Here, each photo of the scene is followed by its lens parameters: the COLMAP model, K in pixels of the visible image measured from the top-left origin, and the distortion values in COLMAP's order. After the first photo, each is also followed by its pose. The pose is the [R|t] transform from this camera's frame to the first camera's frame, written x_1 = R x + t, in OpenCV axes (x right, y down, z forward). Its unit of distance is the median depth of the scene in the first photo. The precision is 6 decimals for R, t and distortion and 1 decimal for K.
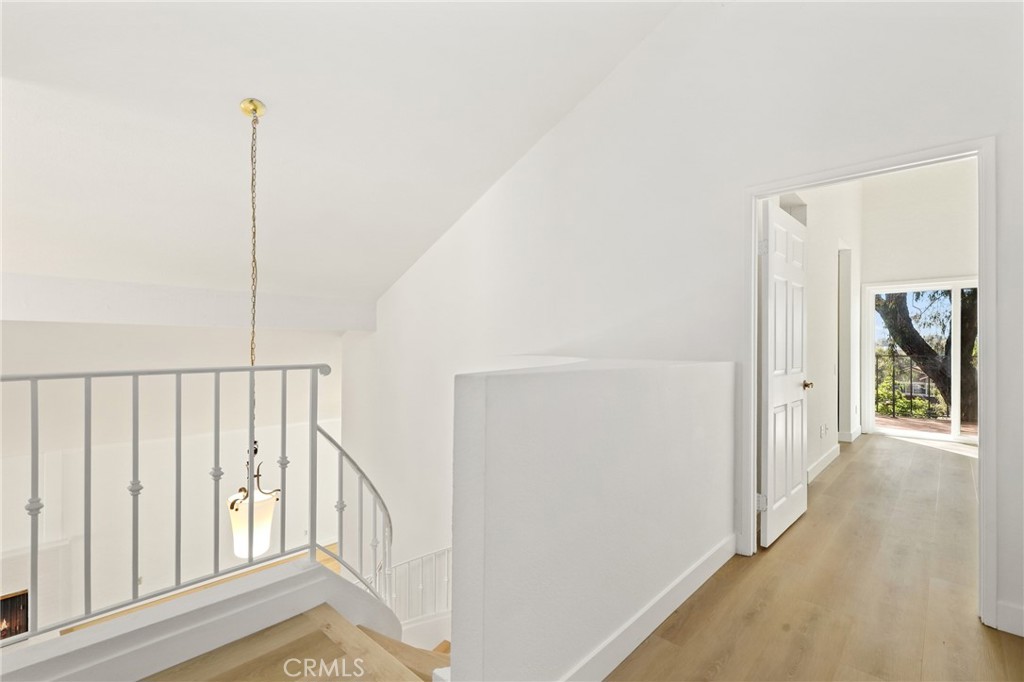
lens RADIAL K [[478.2, 0, 510.5], [0, 478.2, 344.4], [0, 0, 1]] dist [0.000124, 0.000037]
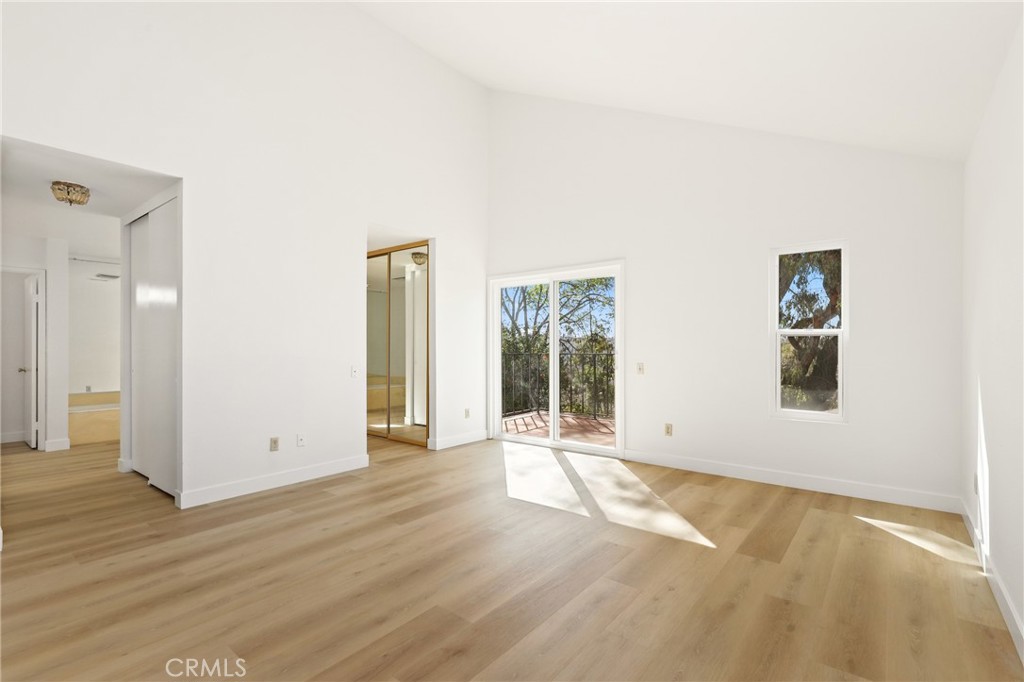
lens RADIAL K [[469.9, 0, 512.0], [0, 469.9, 341.0], [0, 0, 1]] dist [0.003976, -0.000087]
pose [[0.998401, -0.009099, 0.055795, 0.369437], [0.009353, 0.999947, -0.004292, 0.000648], [-0.055753, 0.004807, 0.998433, 0.045642]]
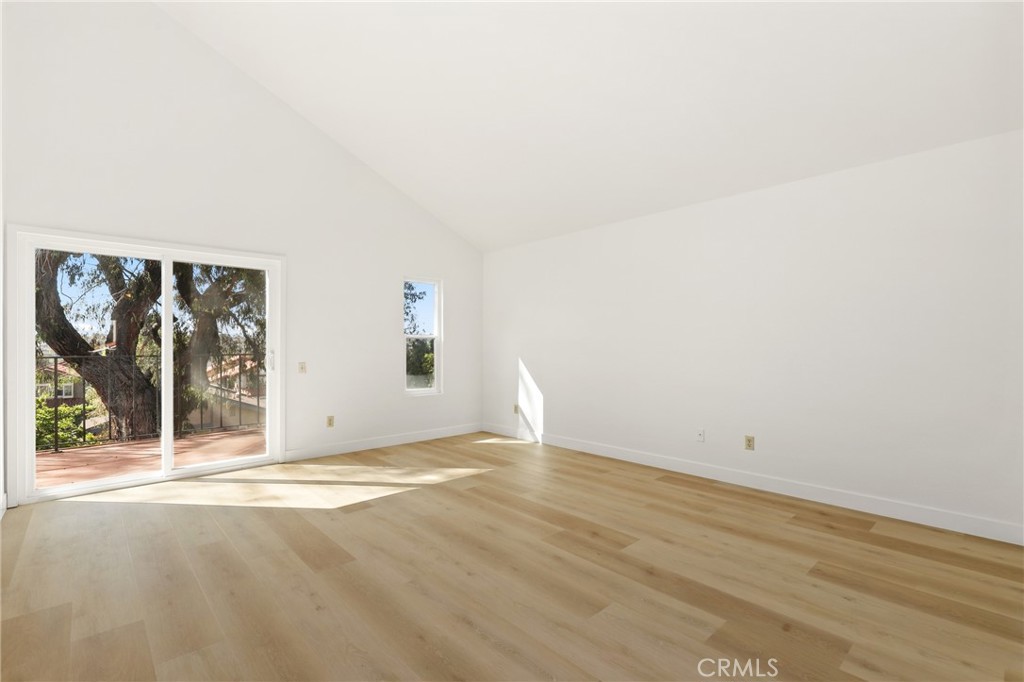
lens RADIAL K [[478.2, 0, 510.5], [0, 478.2, 344.4], [0, 0, 1]] dist [0.000124, 0.000037]
pose [[0.096145, -0.006030, 0.995349, 0.133917], [0.000631, 0.999982, 0.005997, 0.000926], [-0.995367, 0.000052, 0.096147, 0.202901]]
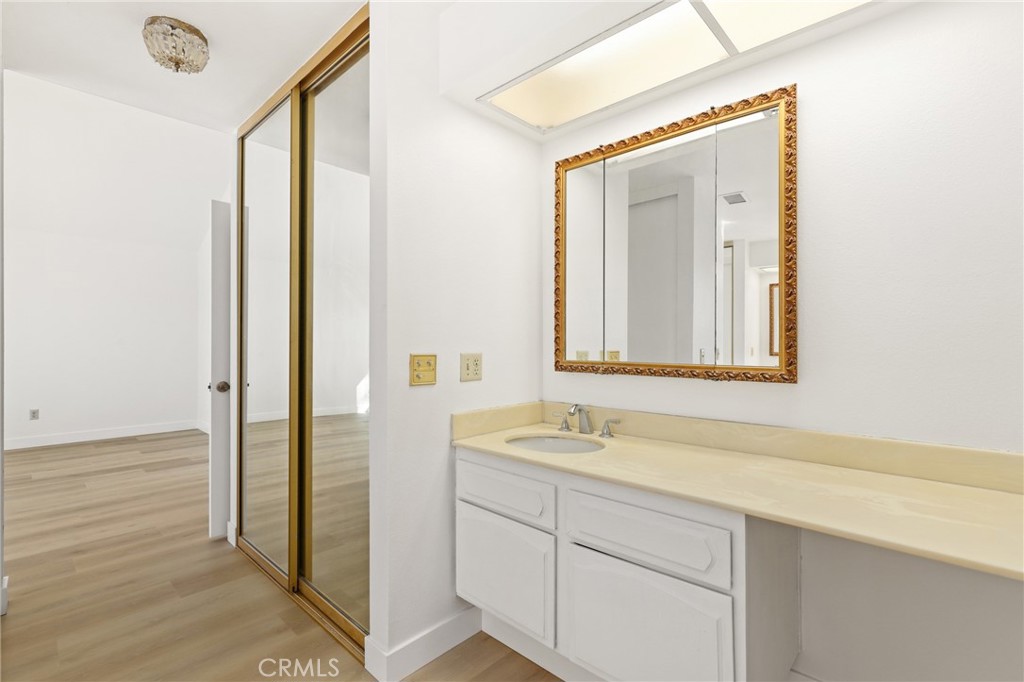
lens RADIAL K [[463.4, 0, 517.6], [0, 463.4, 341.6], [0, 0, 1]] dist [-0.000893, 0.000200]
pose [[-0.999971, -0.000343, 0.007584, 0.021775], [-0.000372, 0.999993, -0.003772, 0.002426], [-0.007583, -0.003774, -0.999964, 0.477328]]
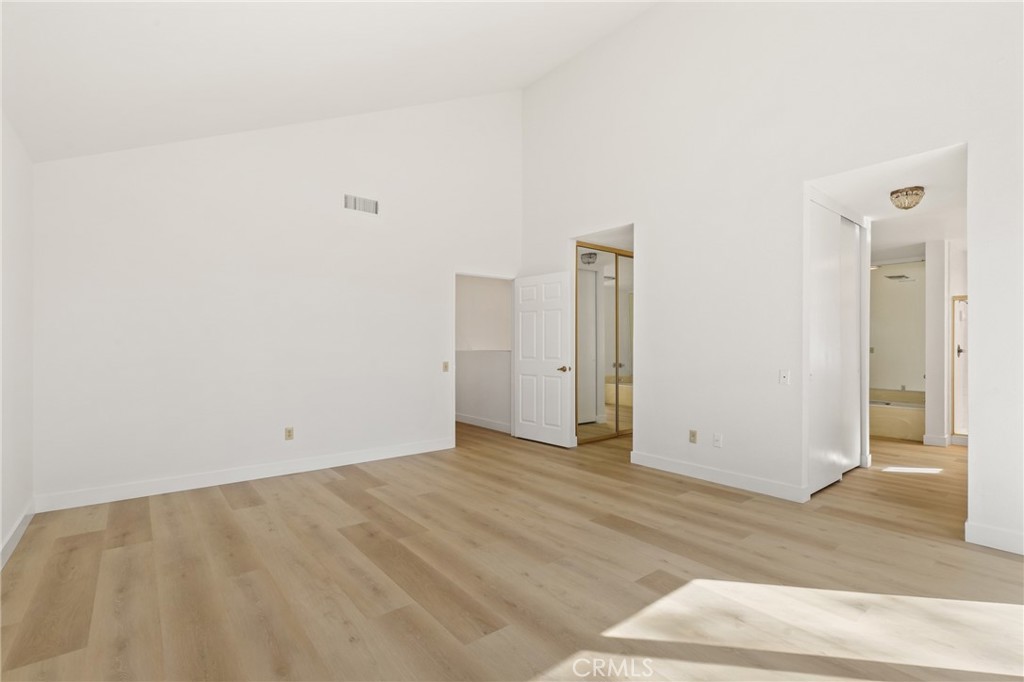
lens RADIAL K [[467.8, 0, 518.5], [0, 467.8, 341.4], [0, 0, 1]] dist [-0.000486, 0.000986]
pose [[-0.138922, -0.015966, -0.990175, 0.570279], [0.001172, 0.999867, -0.016287, 0.003967], [0.990303, -0.003423, -0.138885, 0.284113]]
